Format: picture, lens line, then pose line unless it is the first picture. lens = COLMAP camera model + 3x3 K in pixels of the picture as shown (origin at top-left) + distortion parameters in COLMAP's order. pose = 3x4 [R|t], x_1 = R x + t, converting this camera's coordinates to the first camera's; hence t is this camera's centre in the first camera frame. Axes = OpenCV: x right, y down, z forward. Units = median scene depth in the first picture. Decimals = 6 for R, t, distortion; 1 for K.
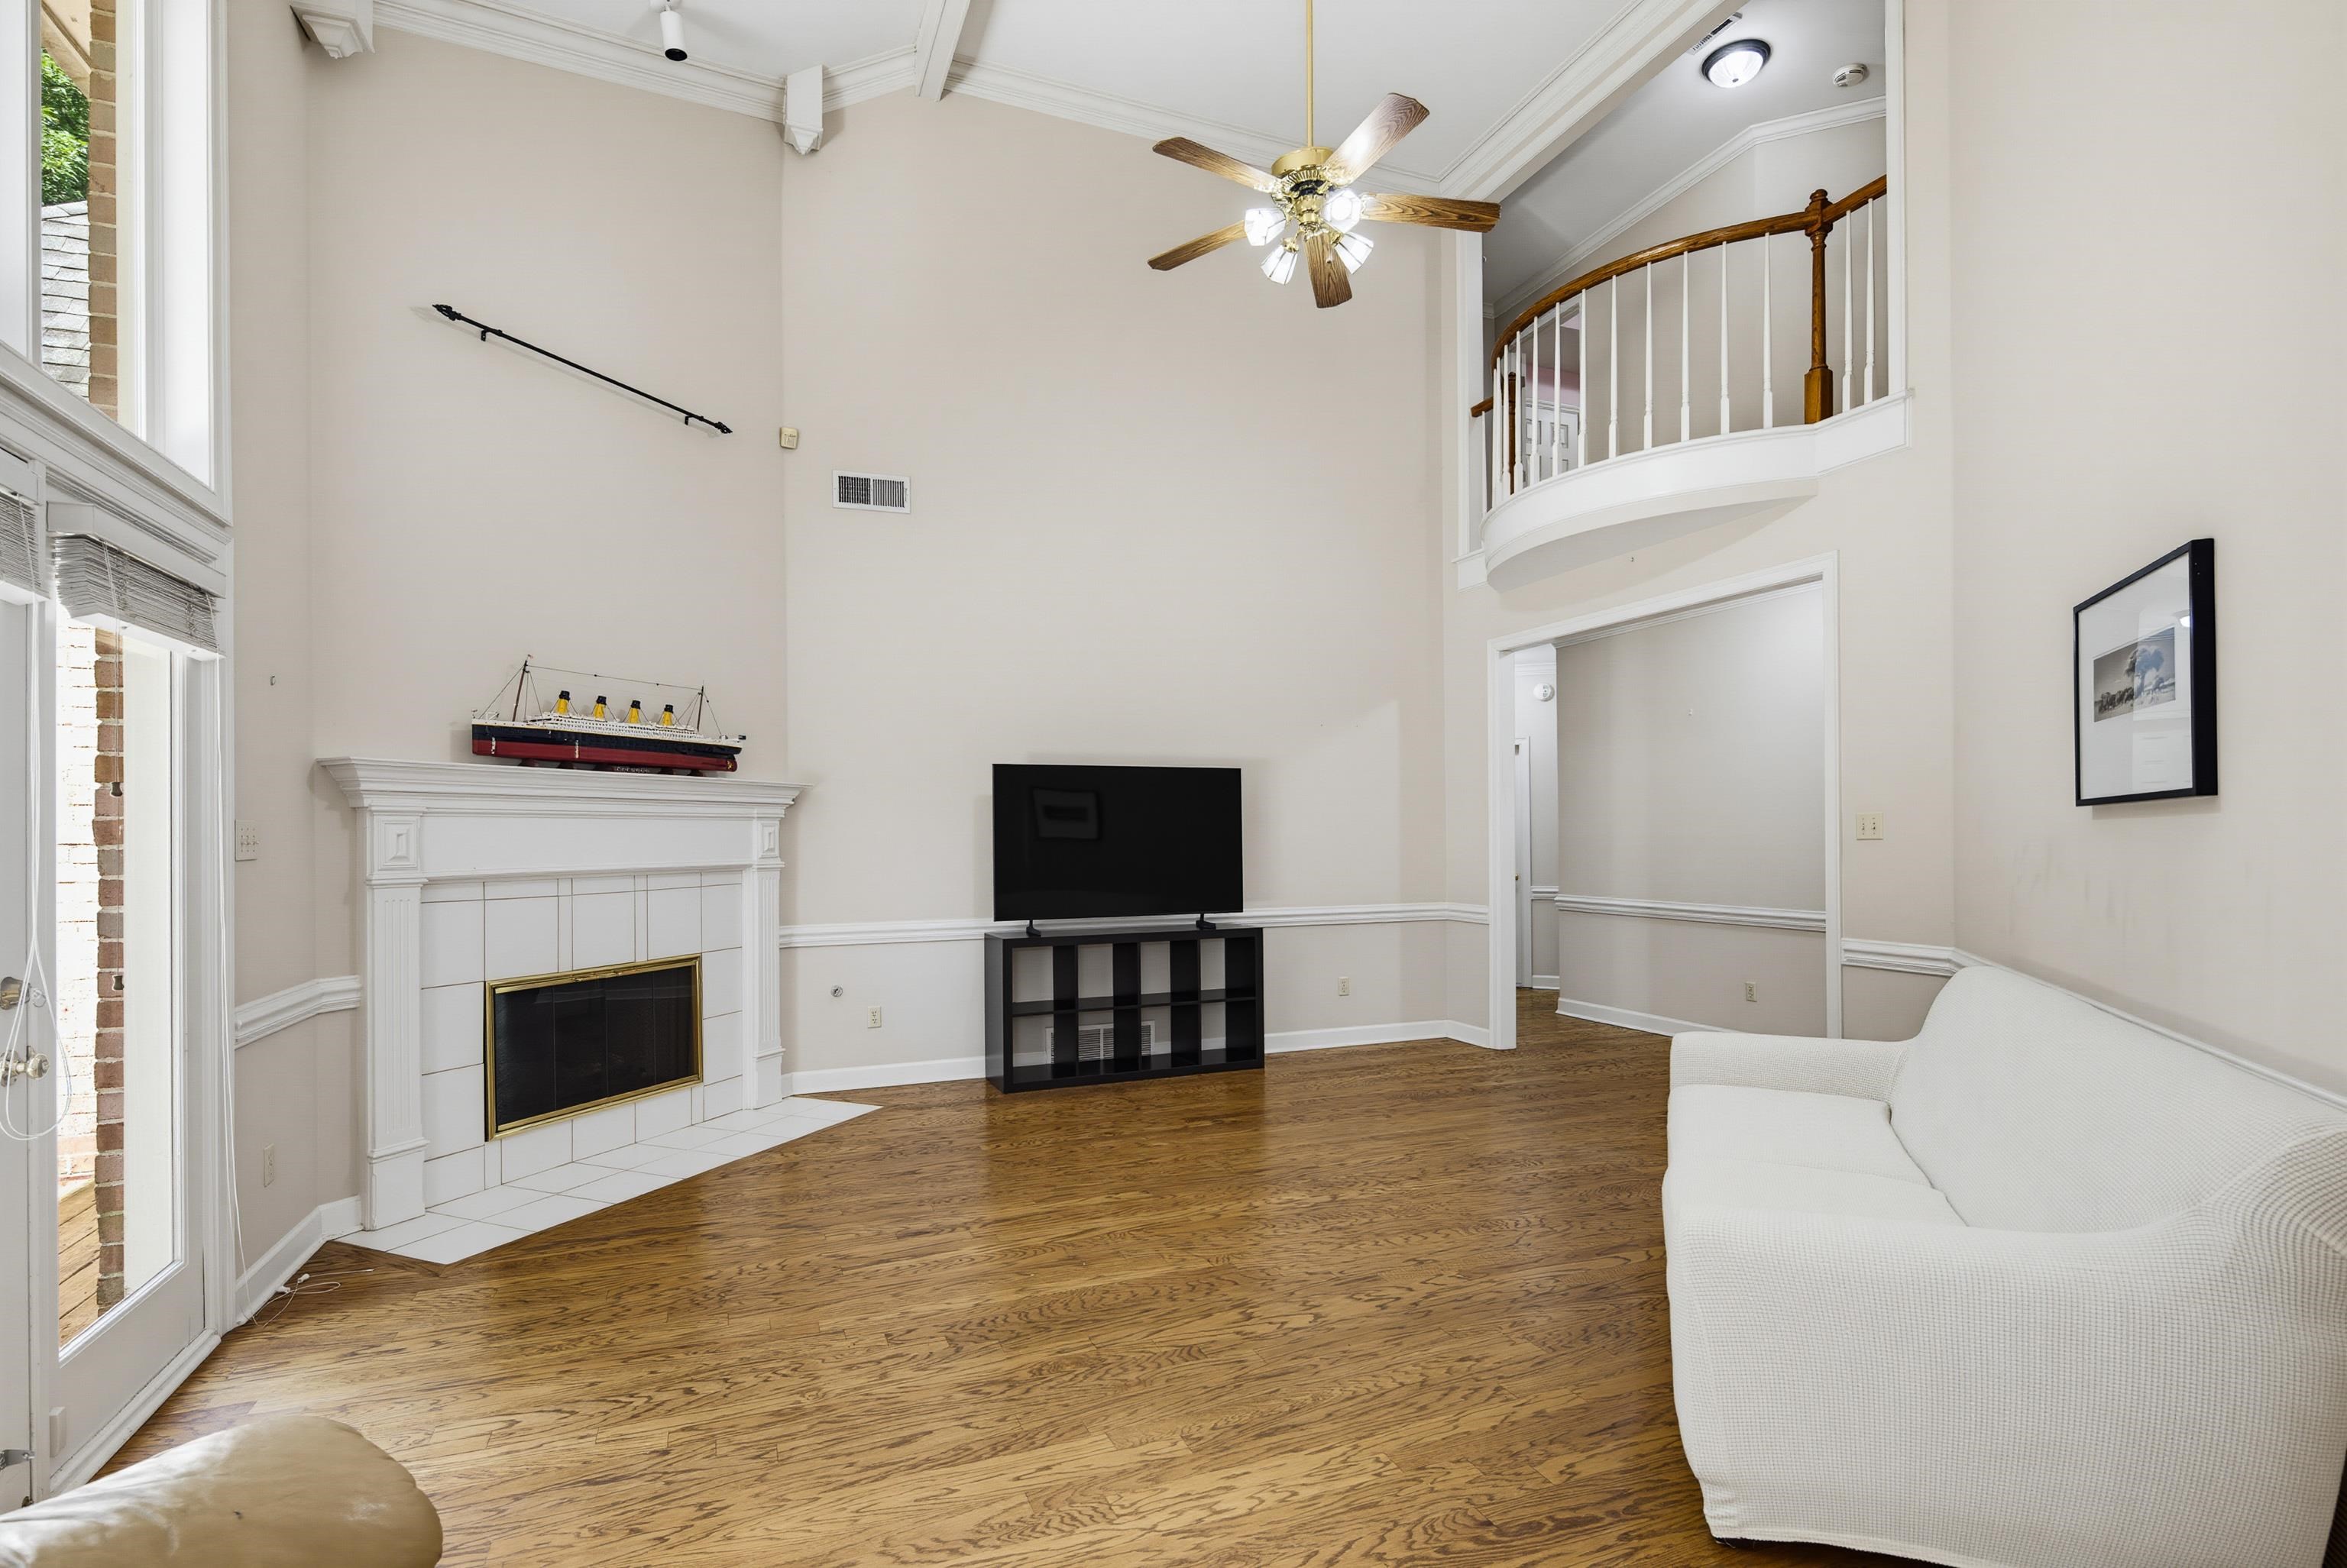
lens RADIAL K [[1126.8, 0, 1160.7], [0, 1126.8, 834.6], [0, 0, 1]] dist [0.001229, -0.003503]
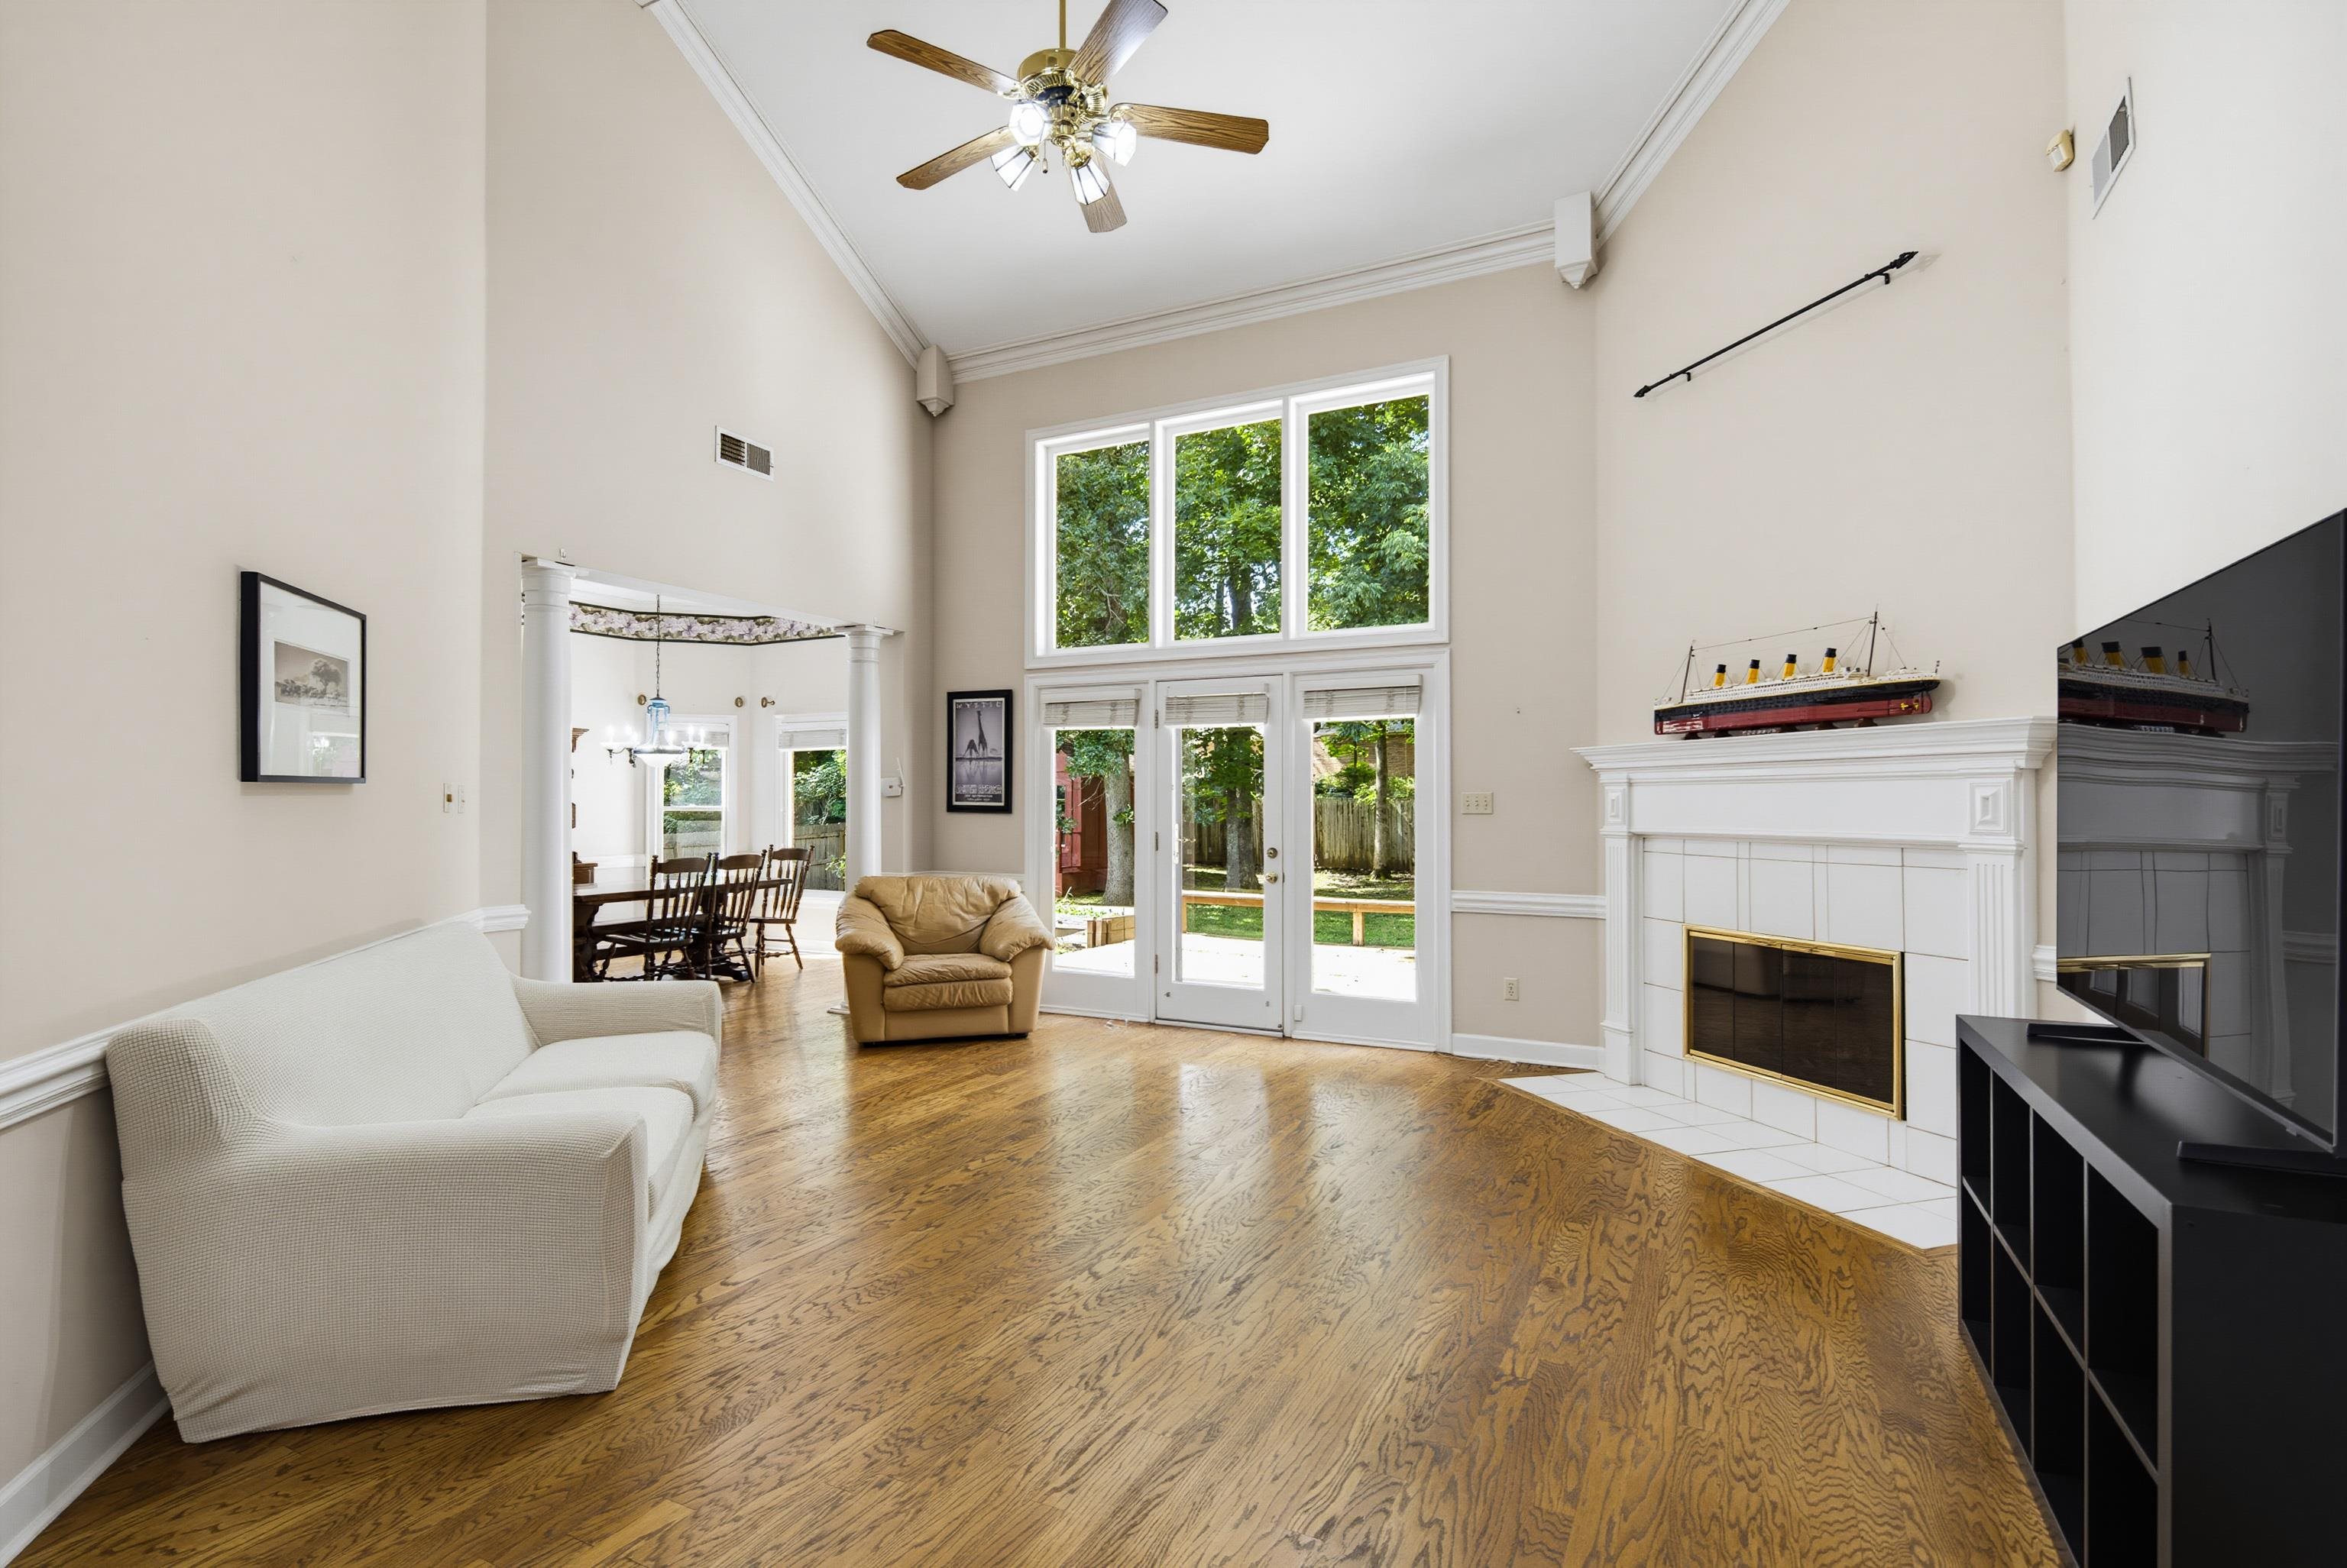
lens RADIAL K [[1126.8, 0, 1151.8], [0, 1126.8, 785.1], [0, 0, 1]] dist [0.001229, -0.003503]
pose [[-0.758937, -0.003175, -0.651157, 0.669148], [0.005147, 0.999928, -0.010875, -0.006054], [0.651144, -0.011605, -0.758865, 1.719743]]
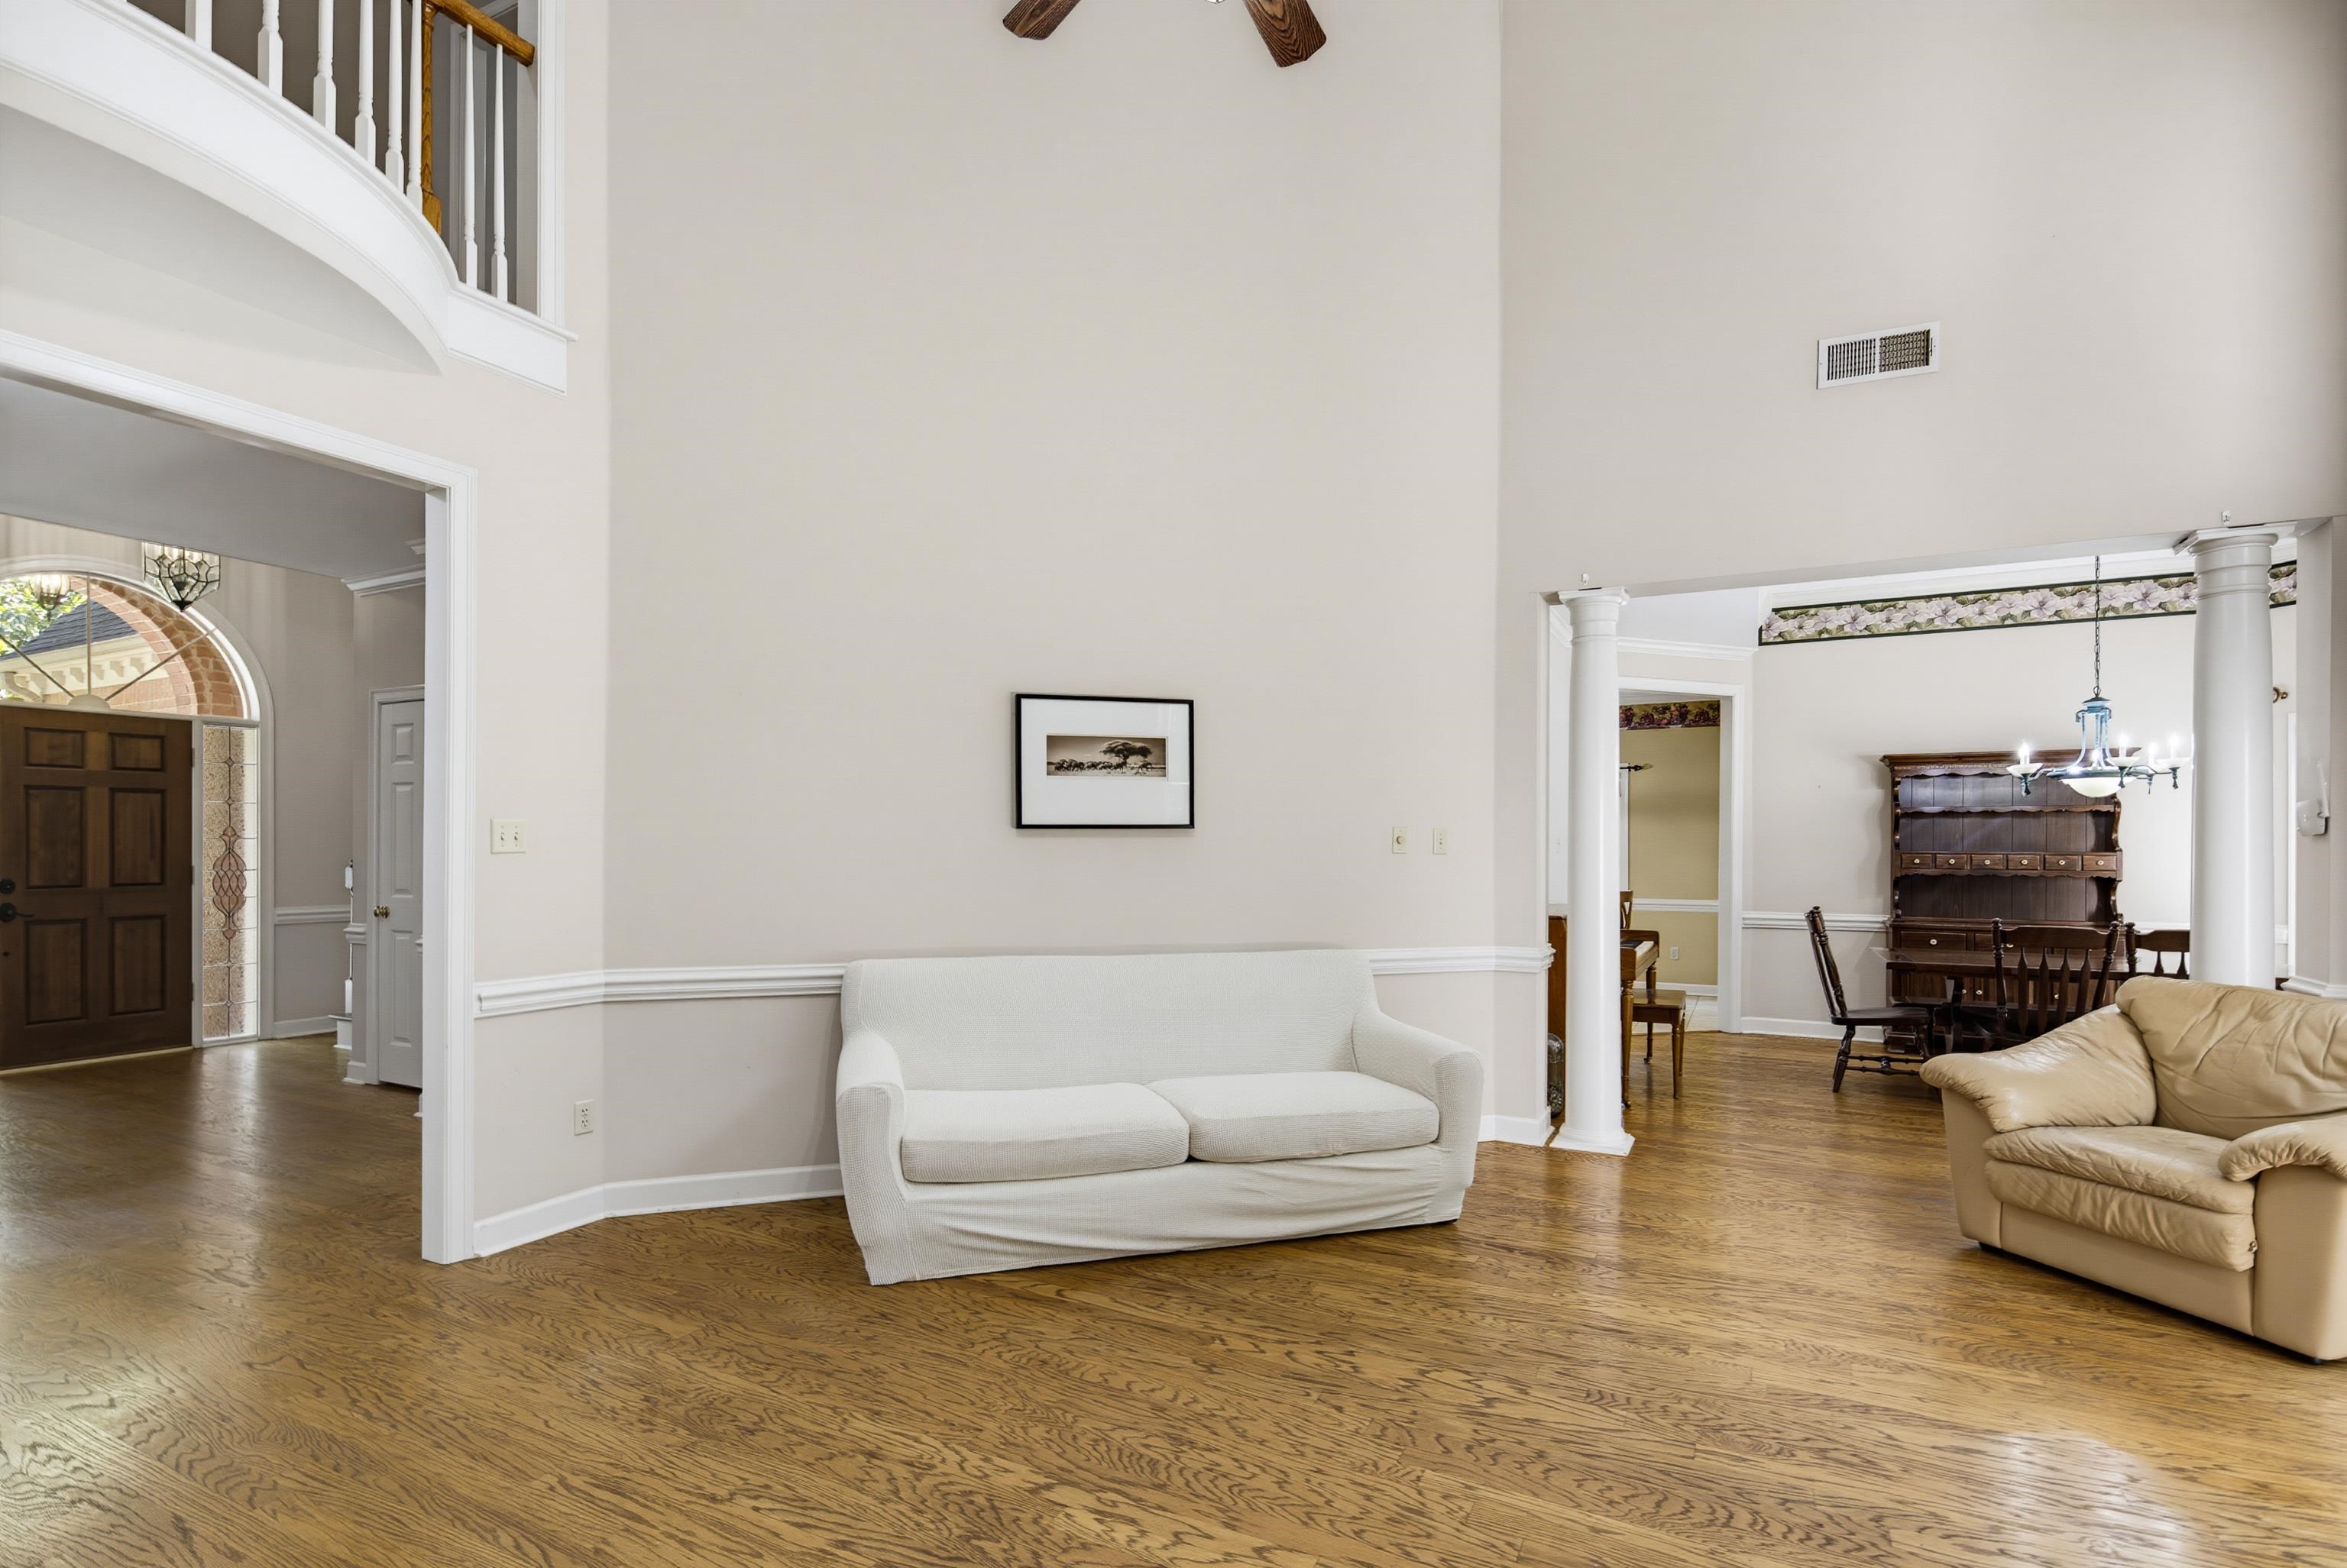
lens RADIAL K [[1126.8, 0, 1169.0], [0, 1126.8, 837.5], [0, 0, 1]] dist [0.001229, -0.003503]
pose [[-0.657123, 0.009276, 0.753726, -0.335089], [-0.001157, 0.999911, -0.013314, 0.004307], [-0.753782, -0.009621, -0.657054, 1.410672]]
